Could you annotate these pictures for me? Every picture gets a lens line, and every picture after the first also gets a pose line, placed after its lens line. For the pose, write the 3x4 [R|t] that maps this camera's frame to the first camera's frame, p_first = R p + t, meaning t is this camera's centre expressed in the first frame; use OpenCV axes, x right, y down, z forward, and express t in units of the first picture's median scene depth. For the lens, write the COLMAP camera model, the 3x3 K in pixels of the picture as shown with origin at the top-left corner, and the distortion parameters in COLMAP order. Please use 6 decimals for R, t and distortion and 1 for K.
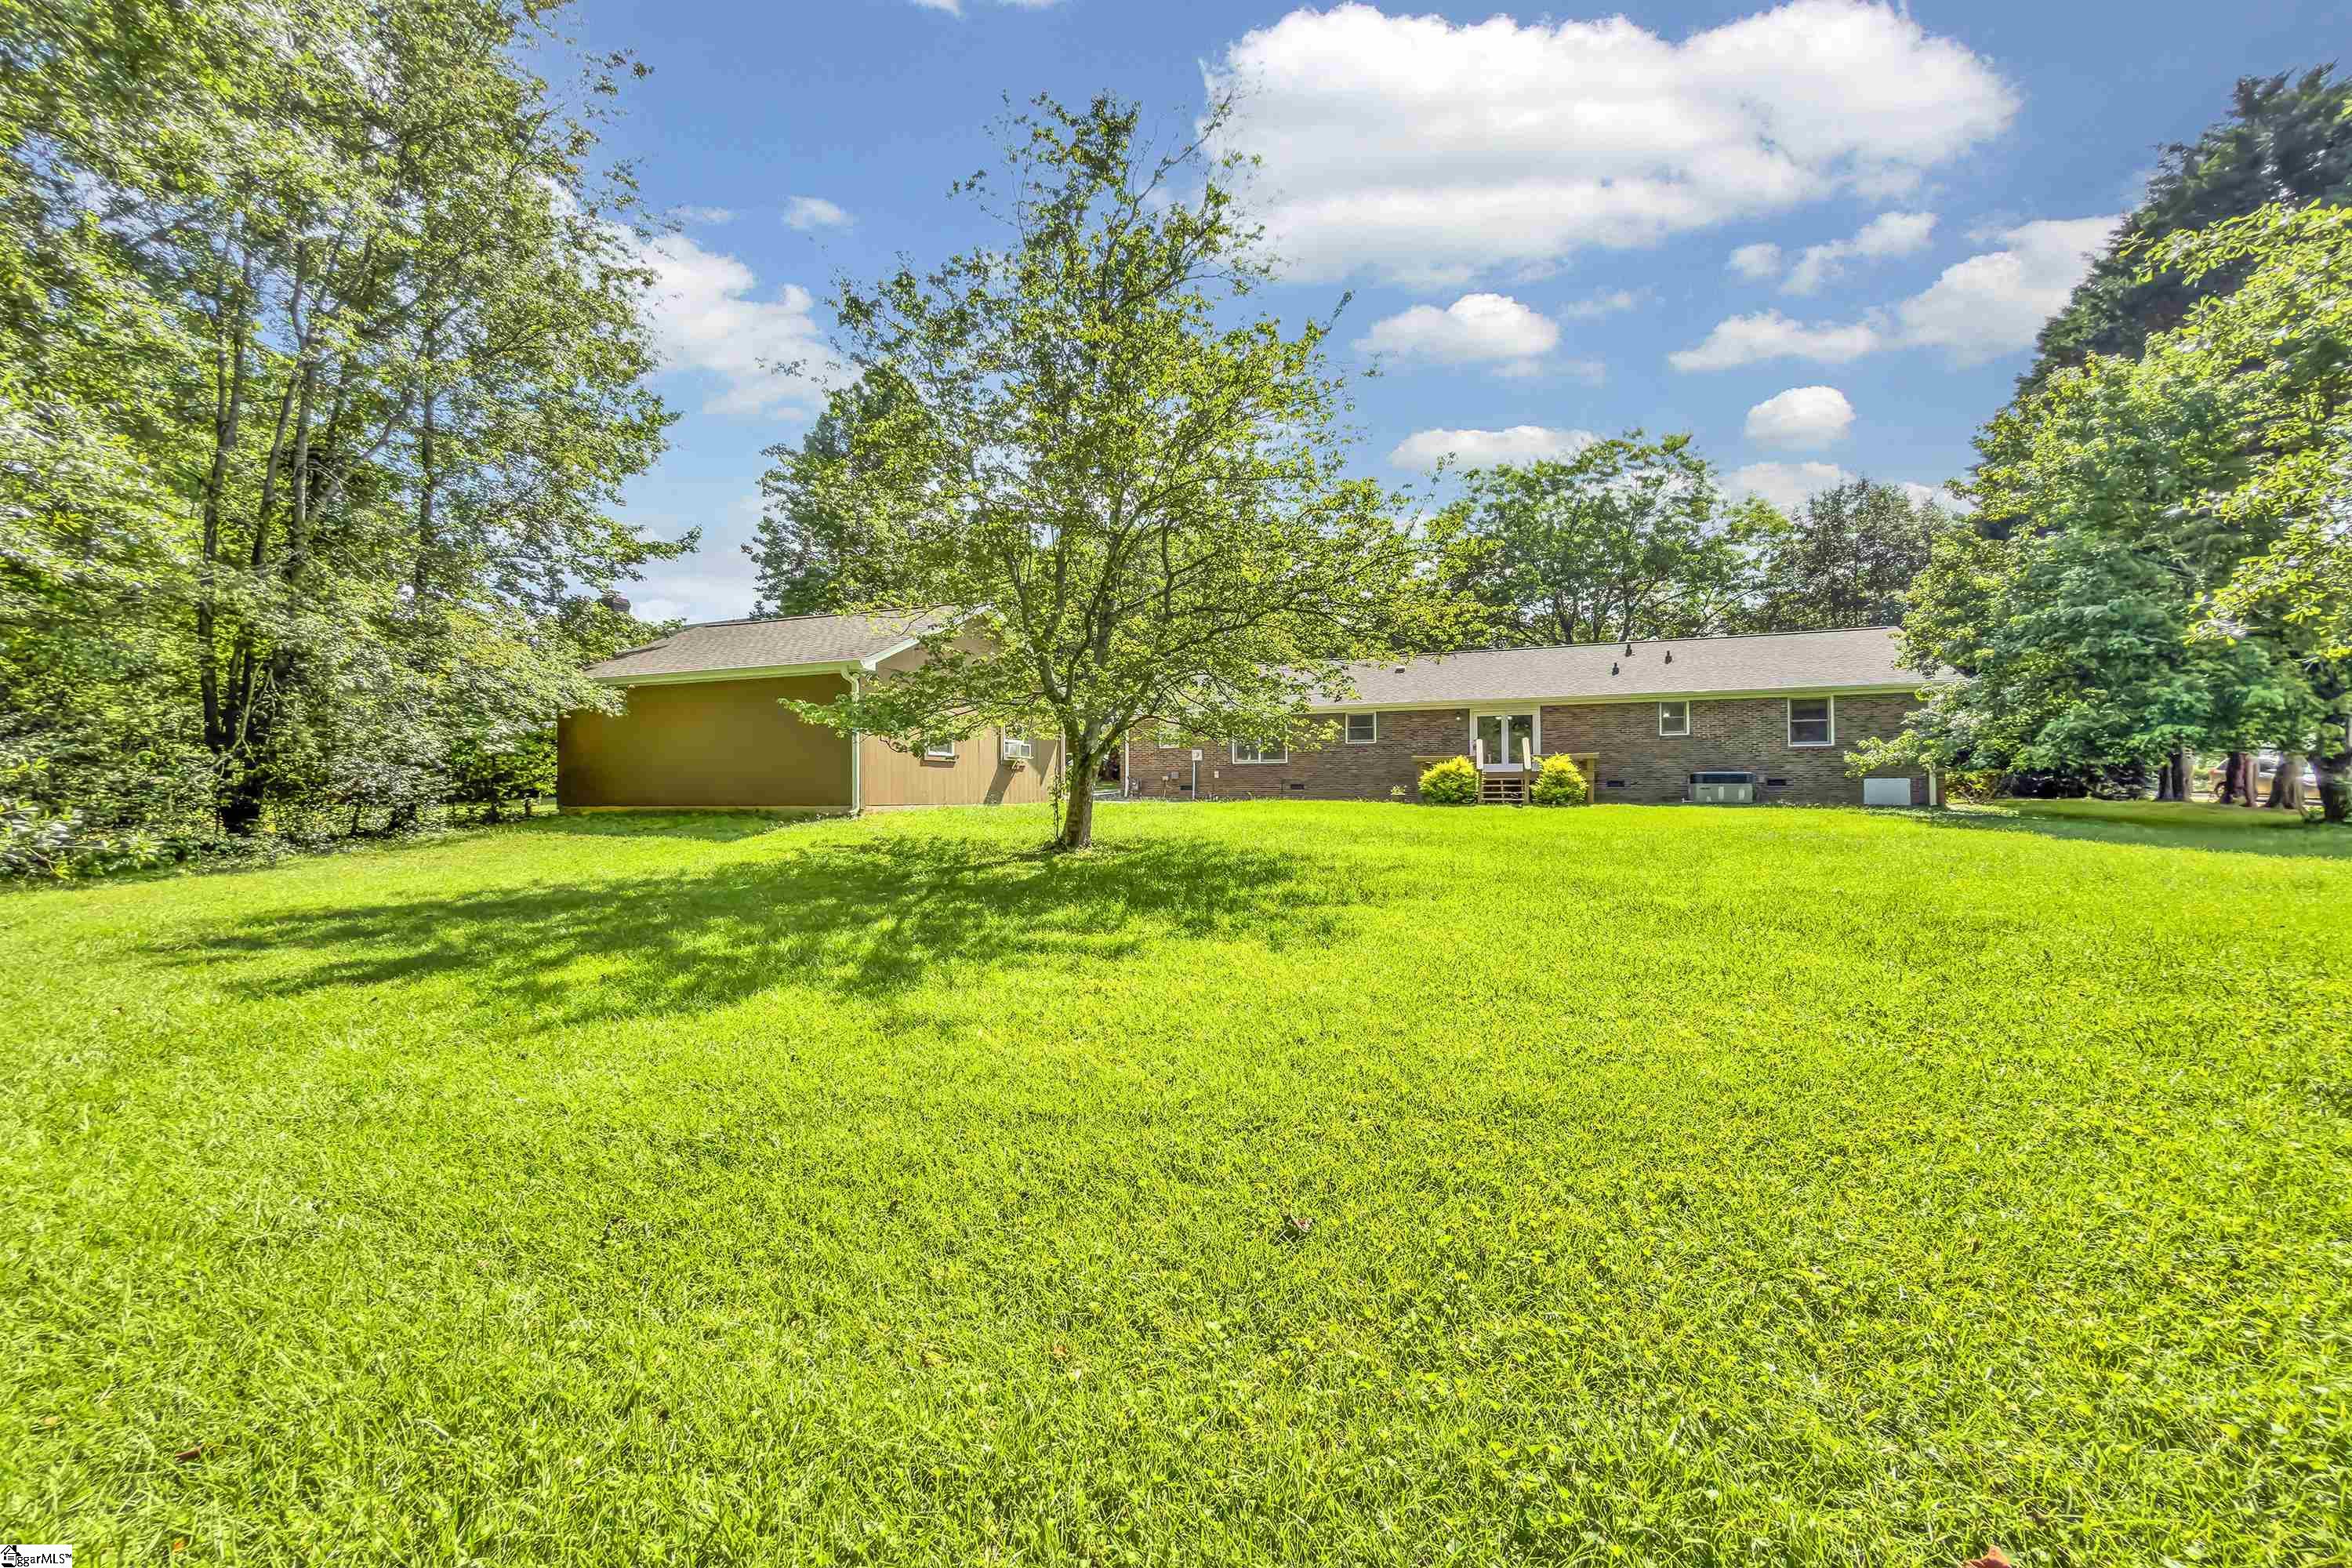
lens RADIAL K [[943.7, 0, 1174.7], [0, 943.7, 793.1], [0, 0, 1]] dist [0.001593, 0.000570]
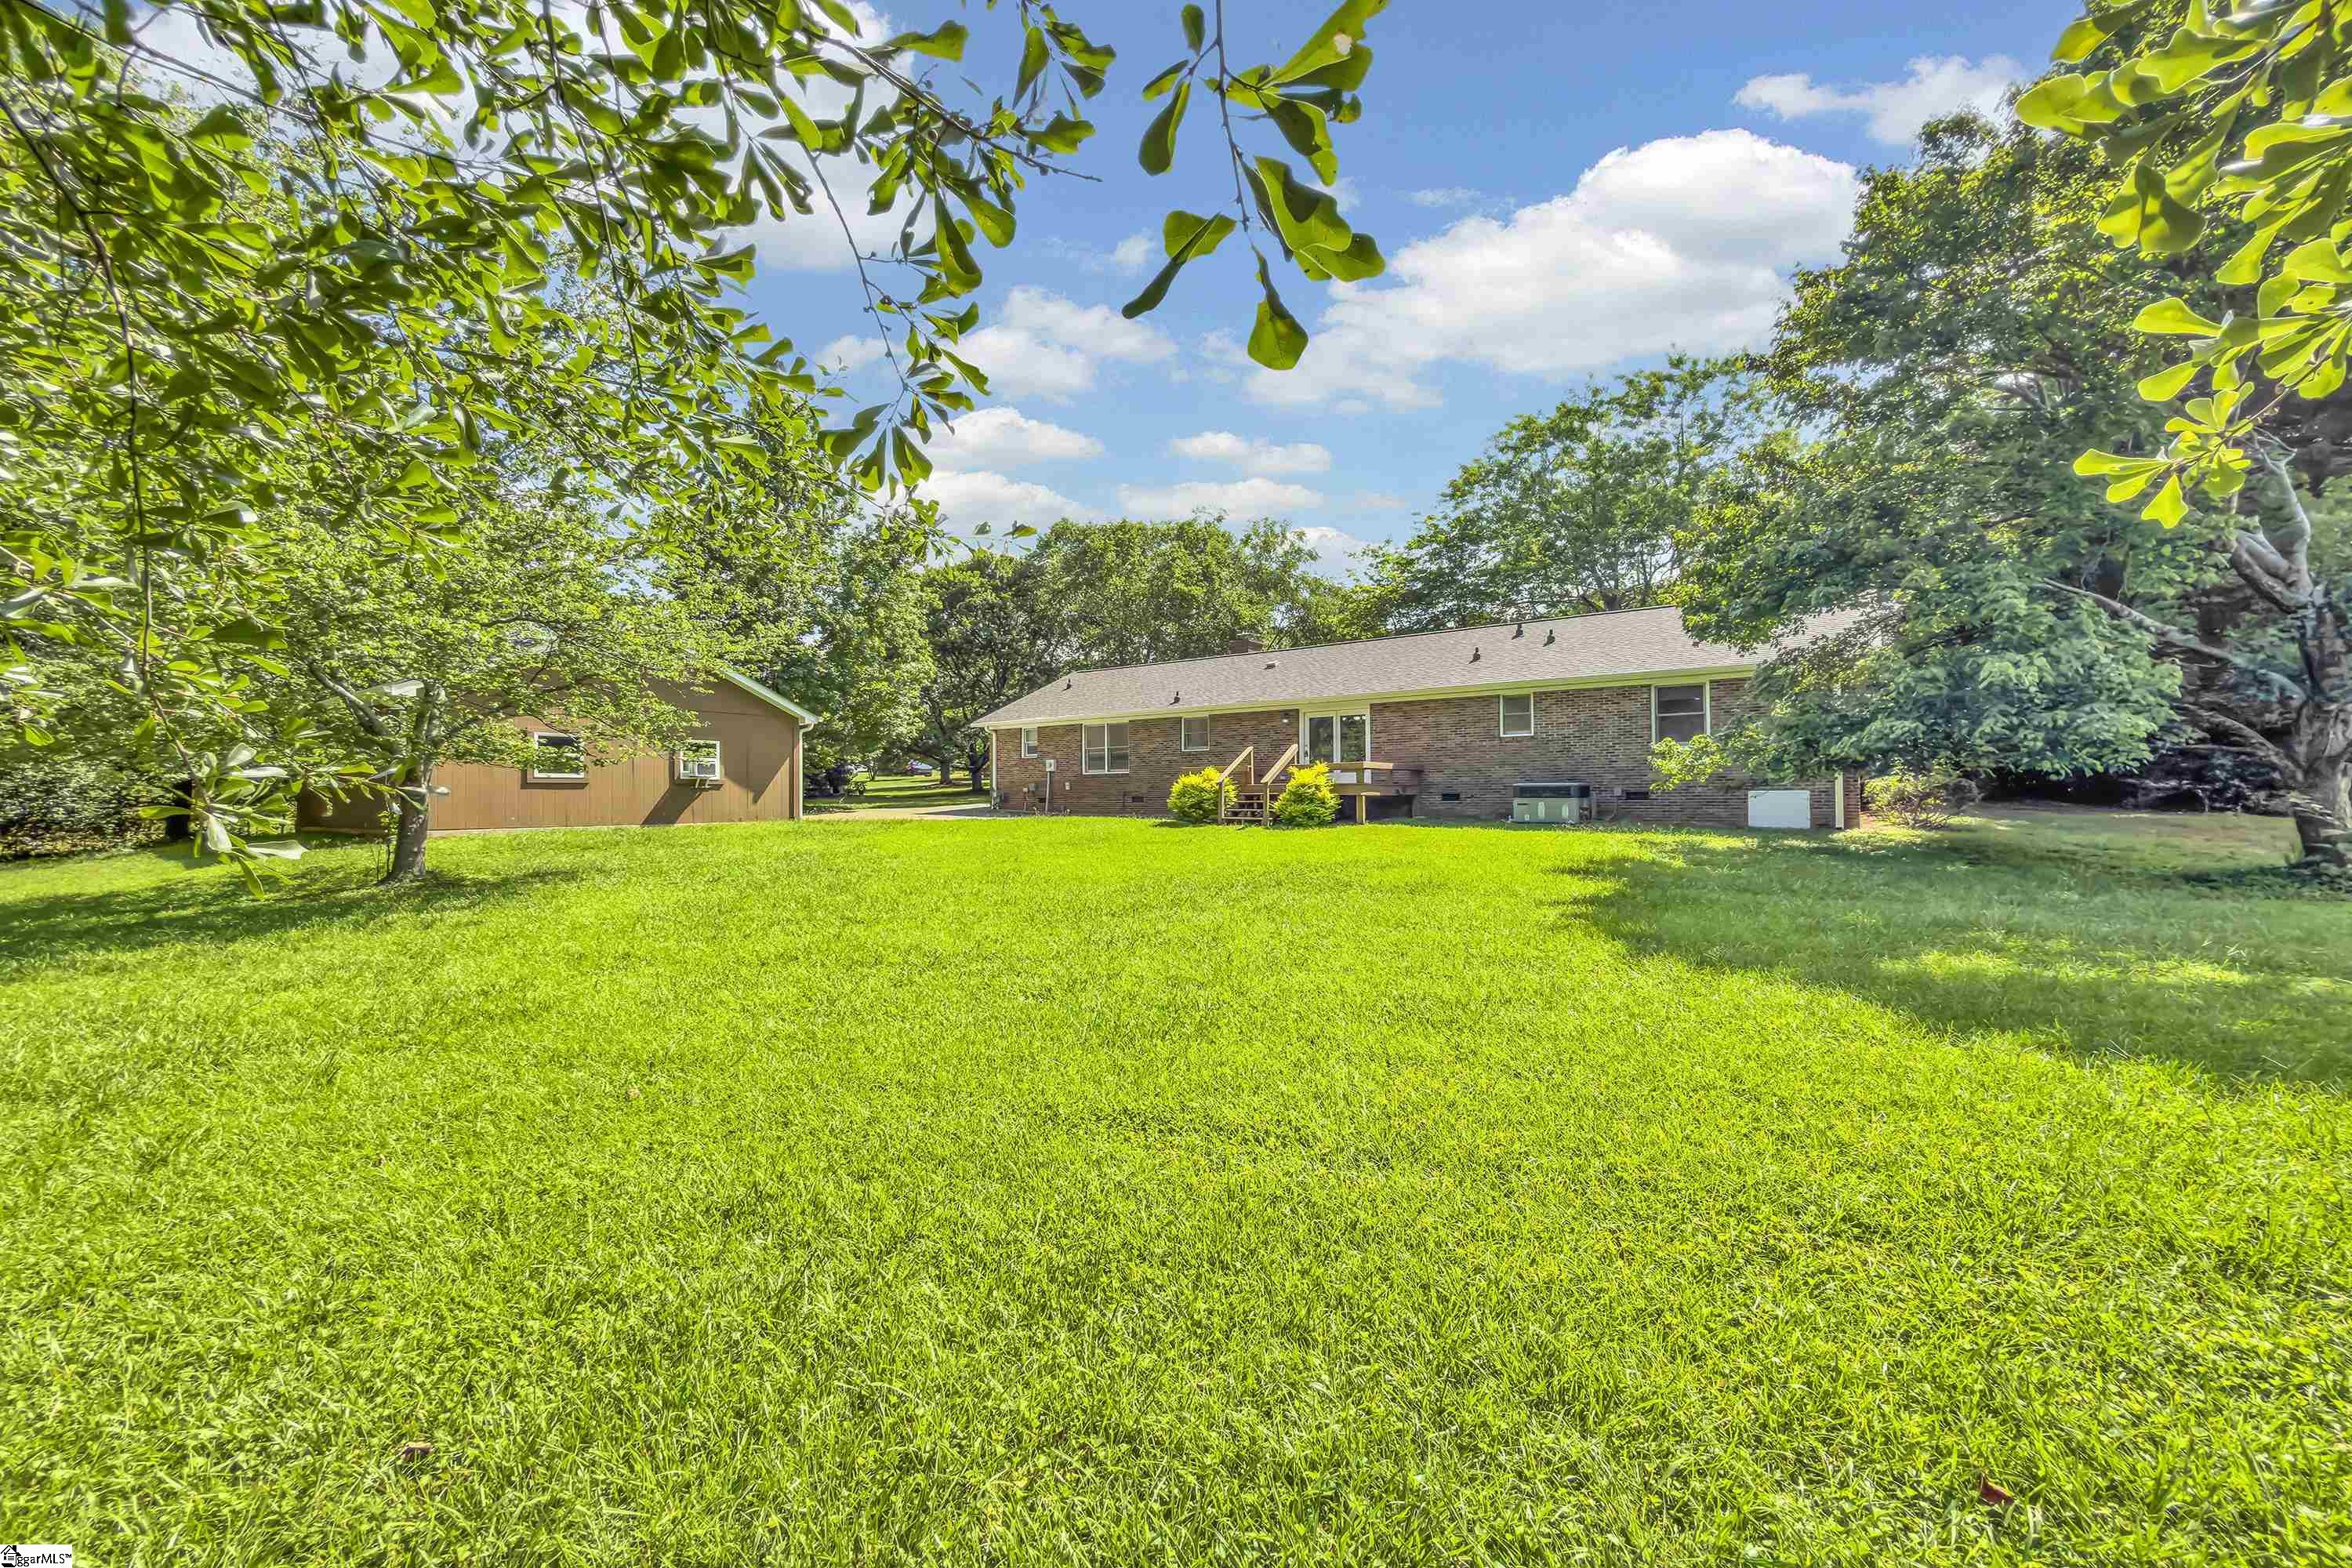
lens RADIAL K [[943.7, 0, 1174.7], [0, 943.7, 793.1], [0, 0, 1]] dist [0.001593, 0.000570]
pose [[0.954982, -0.003092, -0.296647, 0.520803], [0.004295, 0.999985, 0.003405, -0.018257], [0.296632, -0.004526, 0.954981, 0.160681]]
